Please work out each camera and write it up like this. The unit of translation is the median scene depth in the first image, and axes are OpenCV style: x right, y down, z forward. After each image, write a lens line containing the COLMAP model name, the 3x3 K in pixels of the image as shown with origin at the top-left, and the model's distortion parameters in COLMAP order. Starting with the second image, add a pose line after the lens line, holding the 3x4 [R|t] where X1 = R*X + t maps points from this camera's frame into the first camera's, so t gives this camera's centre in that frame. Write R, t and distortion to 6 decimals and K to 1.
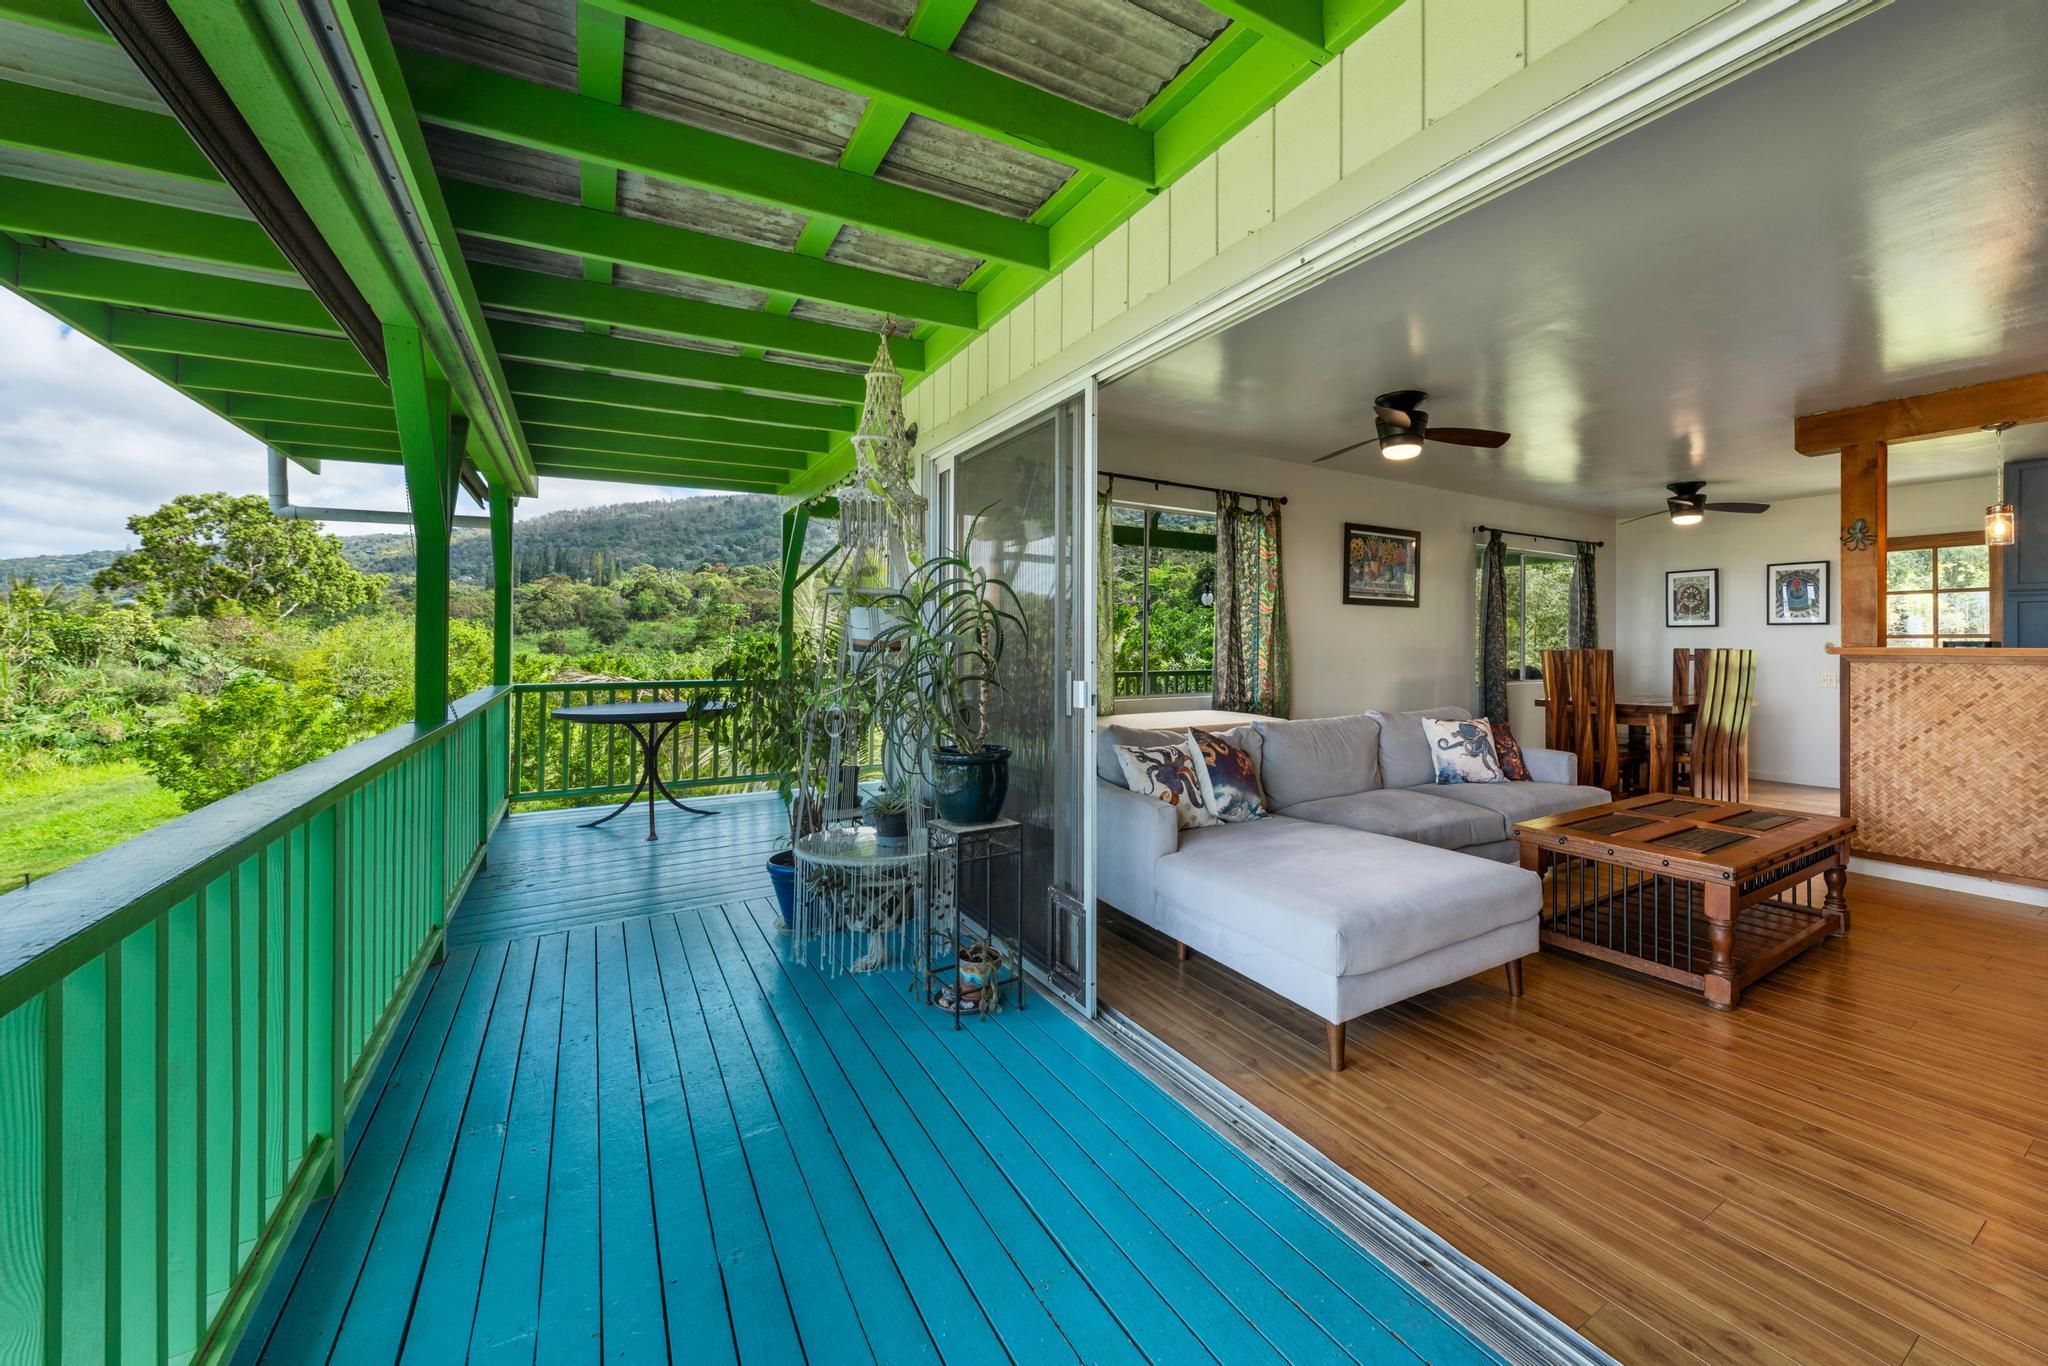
lens RADIAL K [[887.9, 0, 1024.9], [0, 887.9, 633.7], [0, 0, 1]] dist [-0.003367, -0.000829]
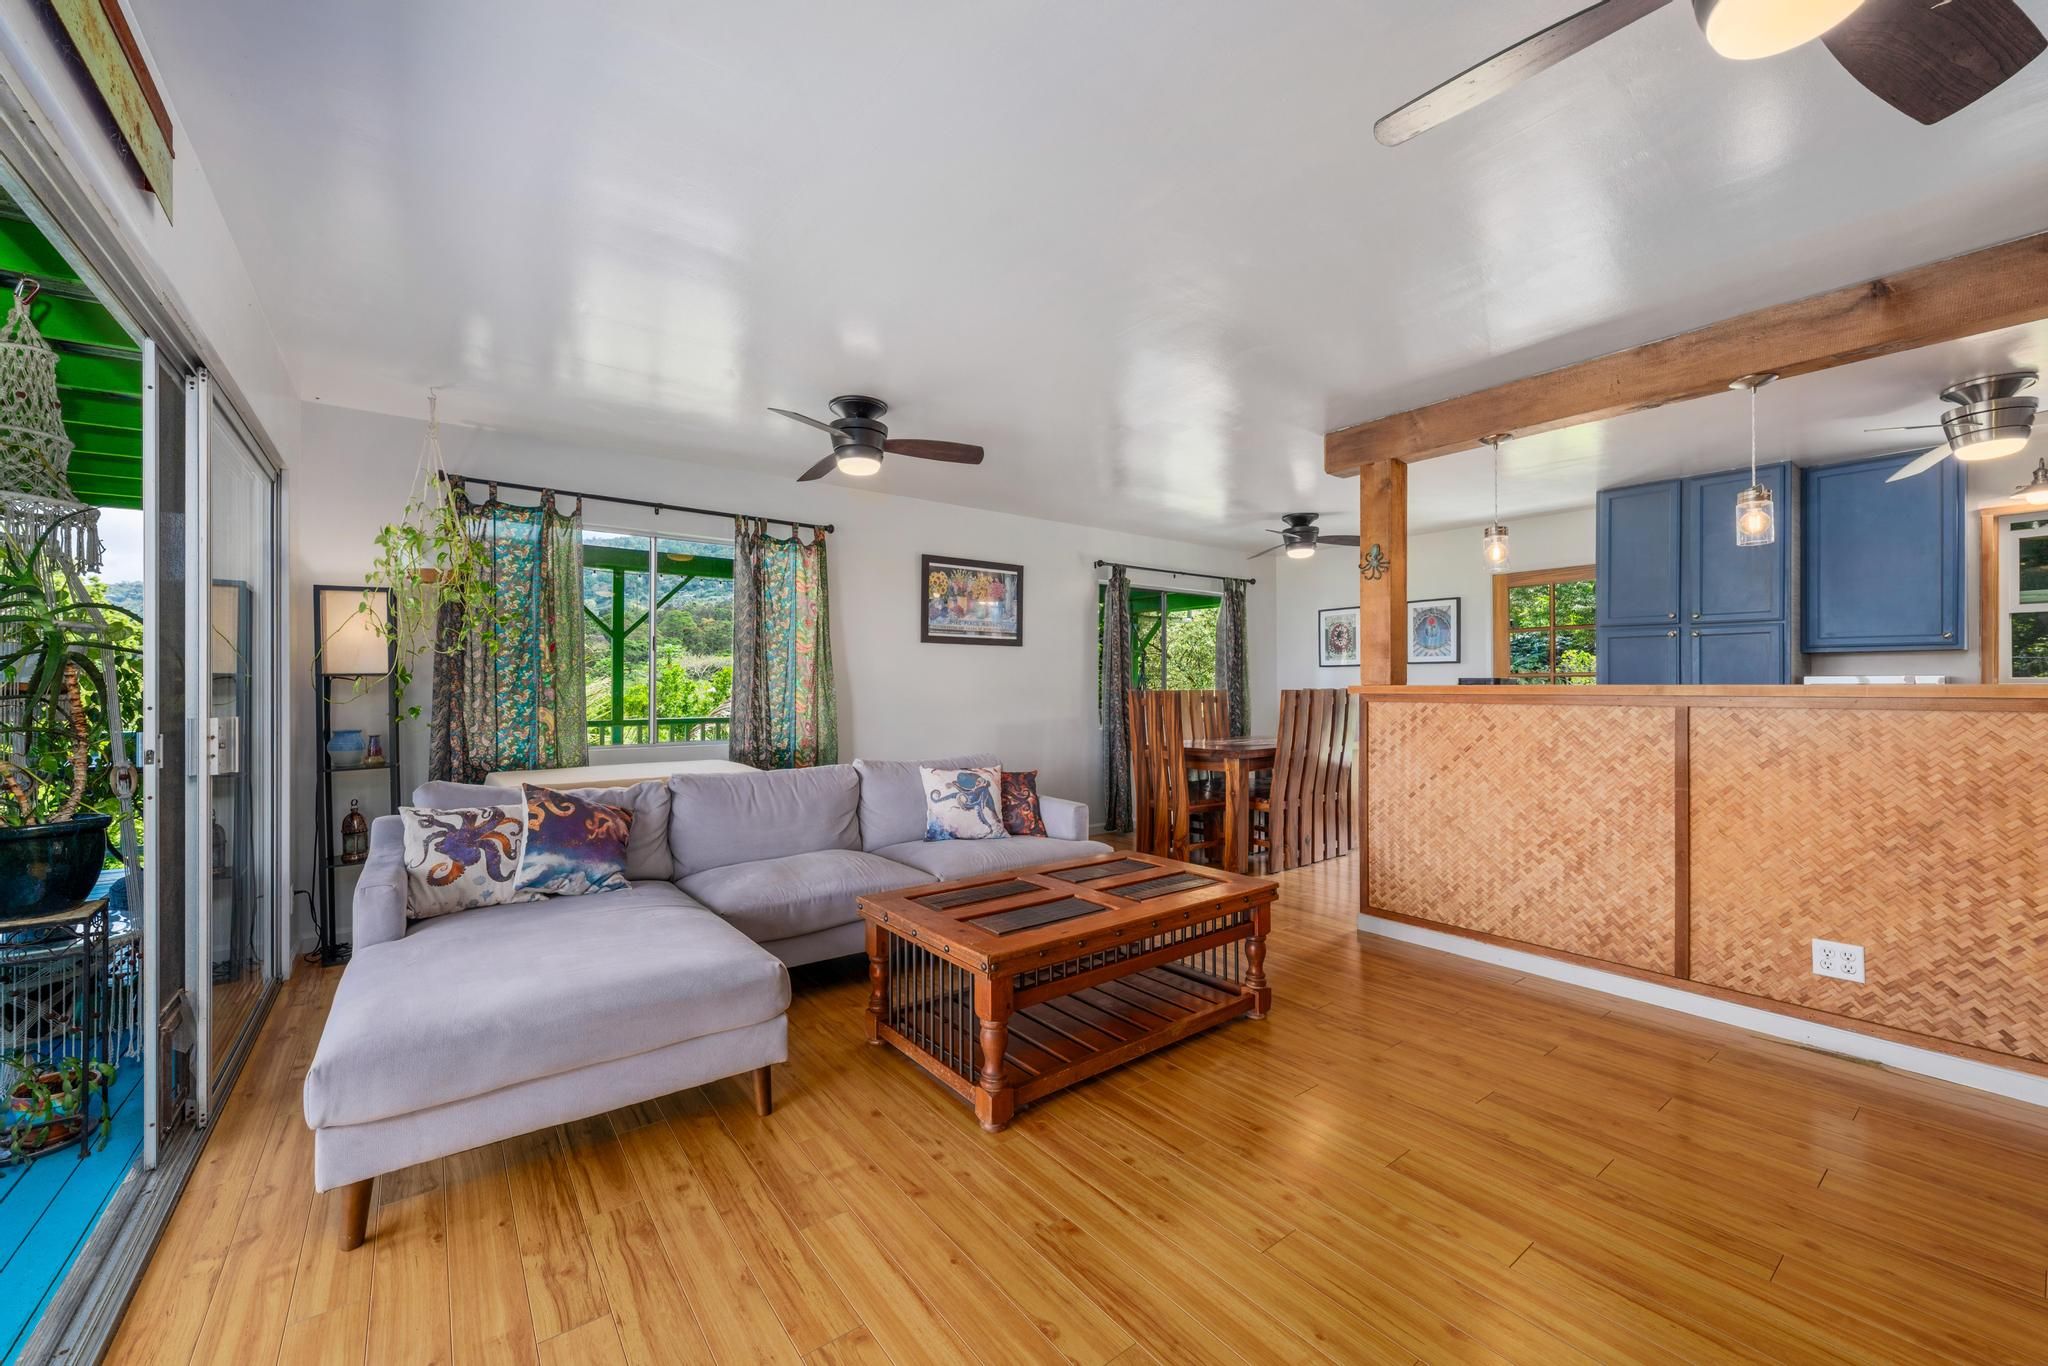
lens RADIAL K [[830.4, 0, 1024.0], [0, 830.4, 683.0], [0, 0, 1]] dist [-0.000741, -0.000201]
pose [[0.998731, -0.004746, 0.050137, 0.547938], [0.004592, 0.999984, 0.003196, 0.008546], [-0.050151, -0.002961, 0.998737, 0.167307]]
